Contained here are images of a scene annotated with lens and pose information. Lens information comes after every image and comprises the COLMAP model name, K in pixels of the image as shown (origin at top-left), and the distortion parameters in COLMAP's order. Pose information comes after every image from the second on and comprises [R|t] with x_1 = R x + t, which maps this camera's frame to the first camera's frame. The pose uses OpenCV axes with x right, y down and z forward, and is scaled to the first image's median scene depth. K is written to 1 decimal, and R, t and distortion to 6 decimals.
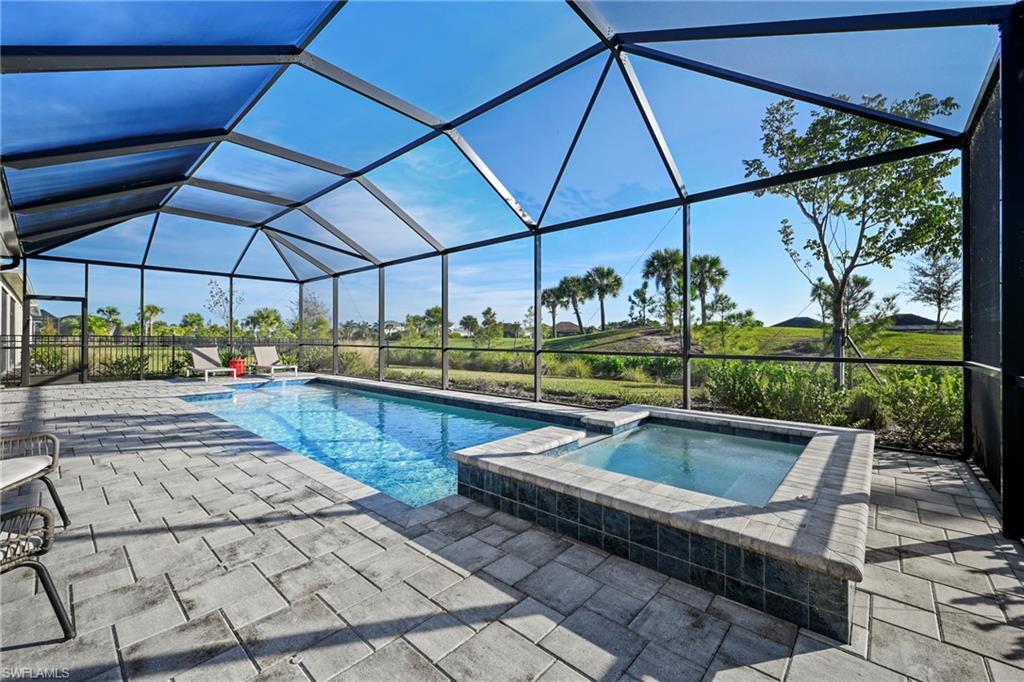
lens RADIAL K [[414.5, 0, 513.6], [0, 414.5, 338.2], [0, 0, 1]] dist [0.000305, 0.000008]
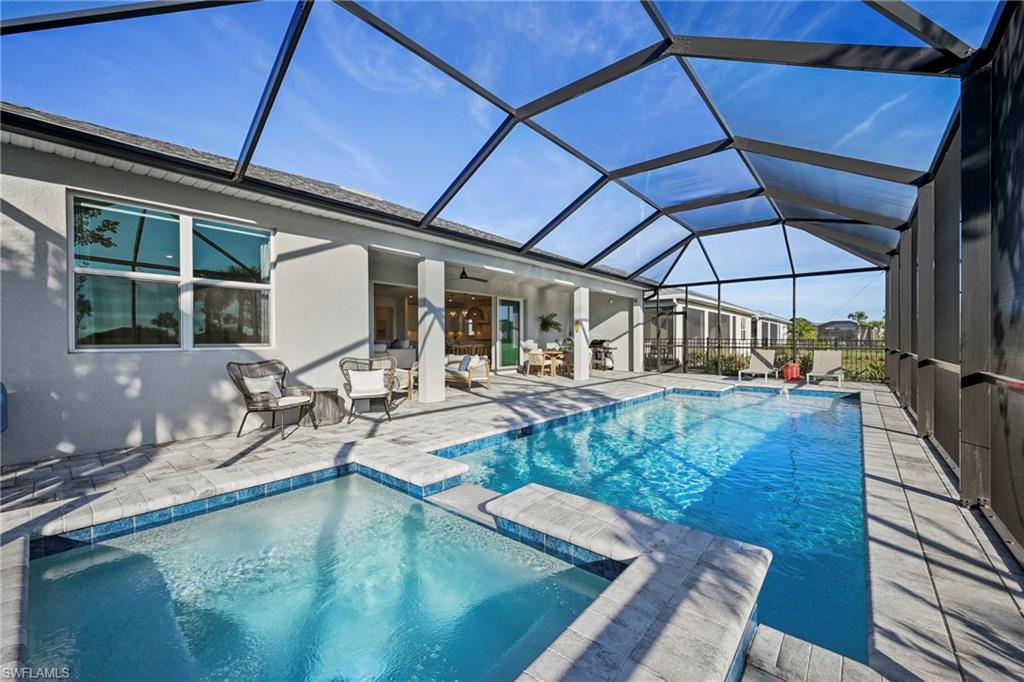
lens RADIAL K [[418.8, 0, 515.0], [0, 418.8, 338.6], [0, 0, 1]] dist [-0.011352, -0.000204]
pose [[0.018471, -0.006413, -0.999809, 0.179003], [0.003092, 0.999975, -0.006357, -0.002866], [0.999825, -0.002974, 0.018490, 0.238800]]
